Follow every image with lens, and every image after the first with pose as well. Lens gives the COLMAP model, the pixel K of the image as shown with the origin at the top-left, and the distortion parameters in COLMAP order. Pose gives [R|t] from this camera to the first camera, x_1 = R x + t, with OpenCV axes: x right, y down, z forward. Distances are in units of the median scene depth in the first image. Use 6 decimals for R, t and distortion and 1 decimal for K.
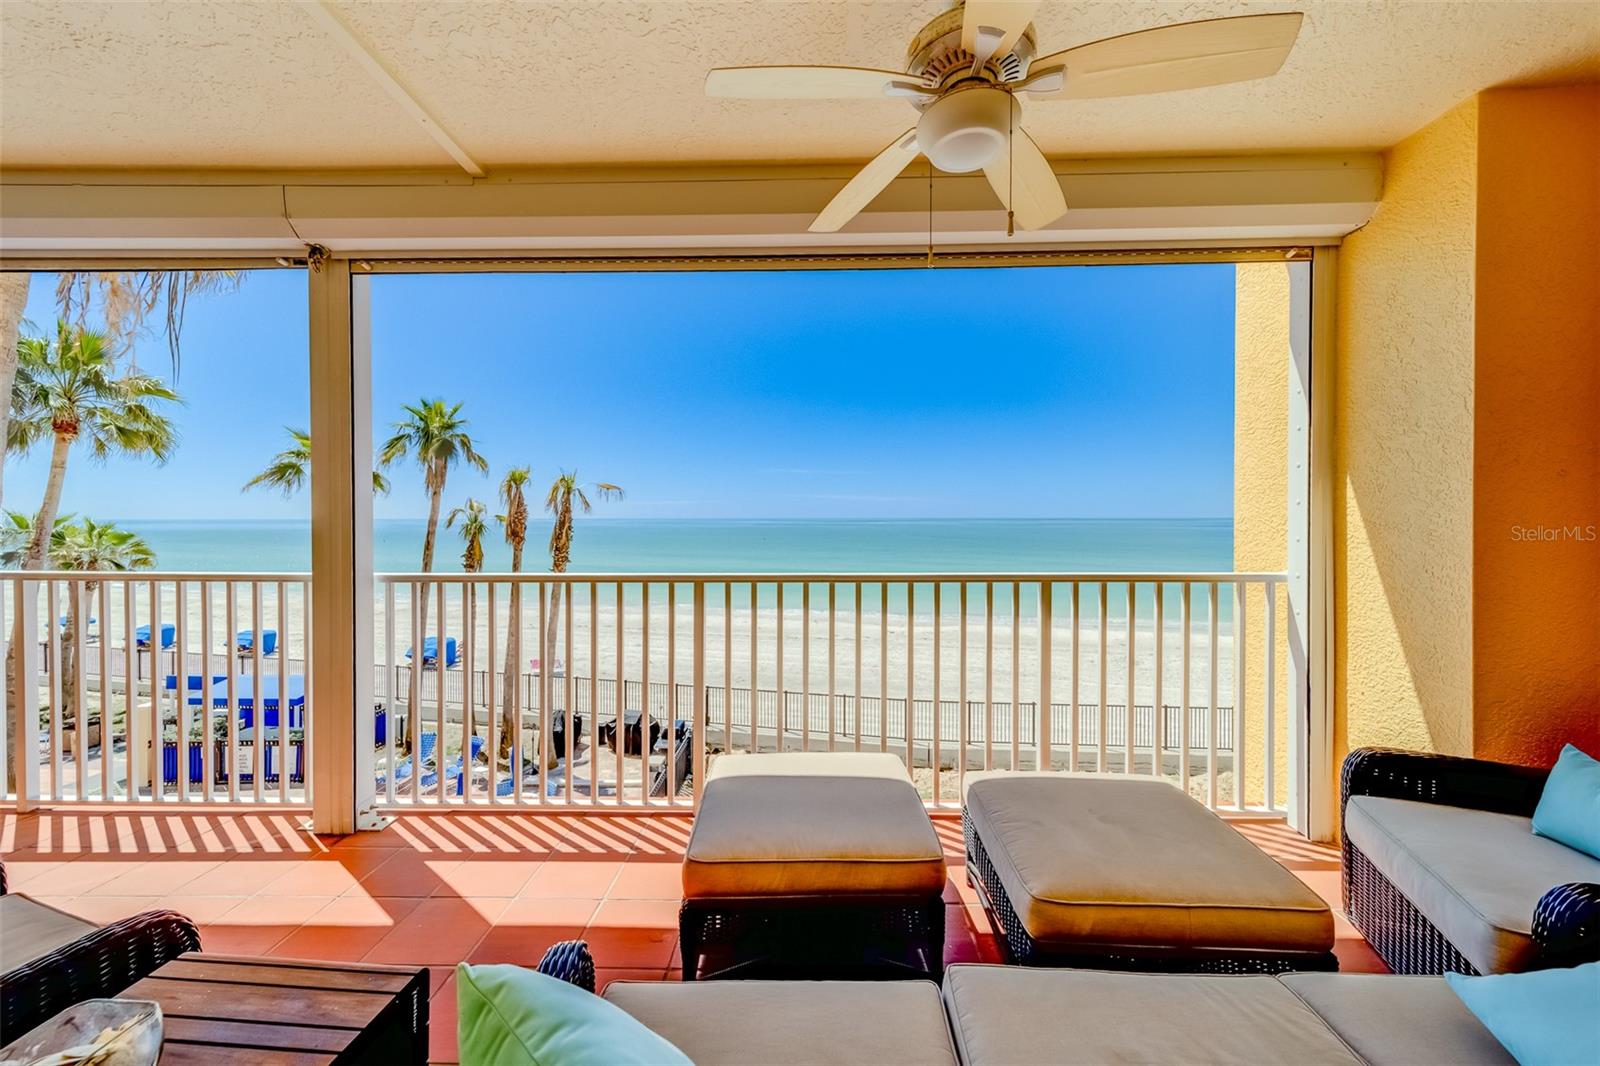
lens RADIAL K [[574.2, 0, 792.9], [0, 574.2, 521.7], [0, 0, 1]] dist [0.007220, -0.001071]
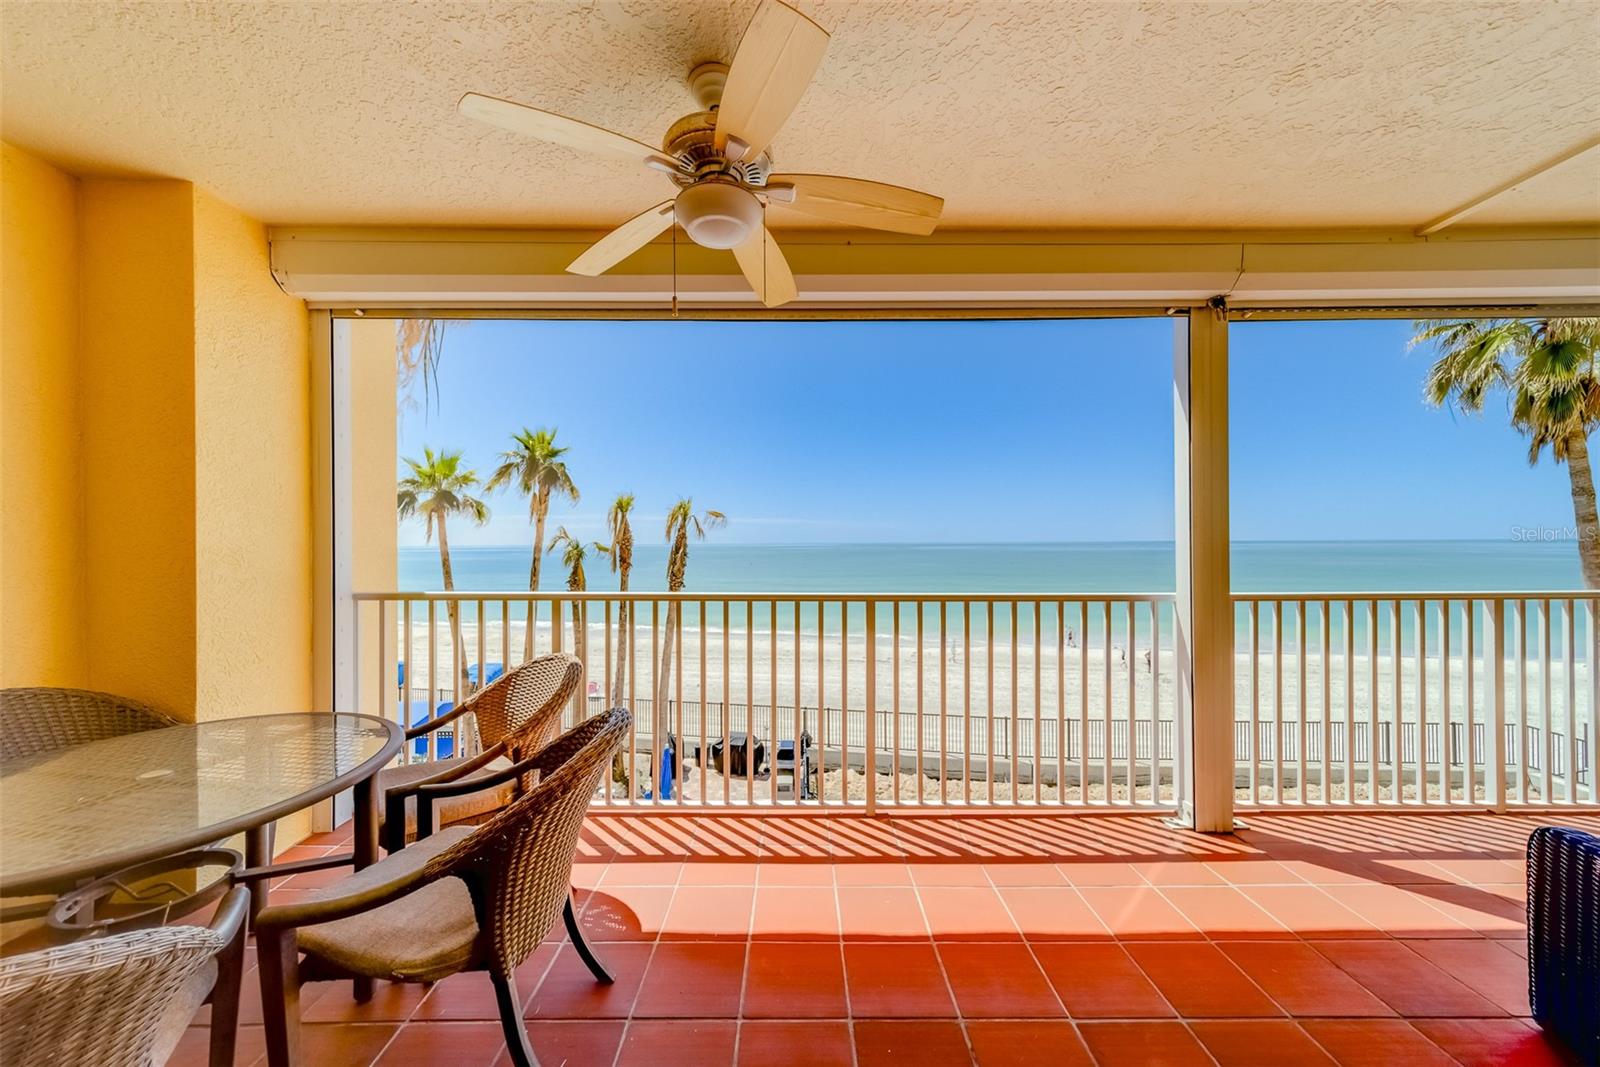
lens RADIAL K [[555.2, 0, 797.6], [0, 555.2, 541.9], [0, 0, 1]] dist [-0.002487, 0.000196]
pose [[0.999291, -0.000612, 0.037642, -0.208563], [0.000856, 0.999979, -0.006469, -0.004892], [-0.037637, 0.006496, 0.999270, 0.005813]]
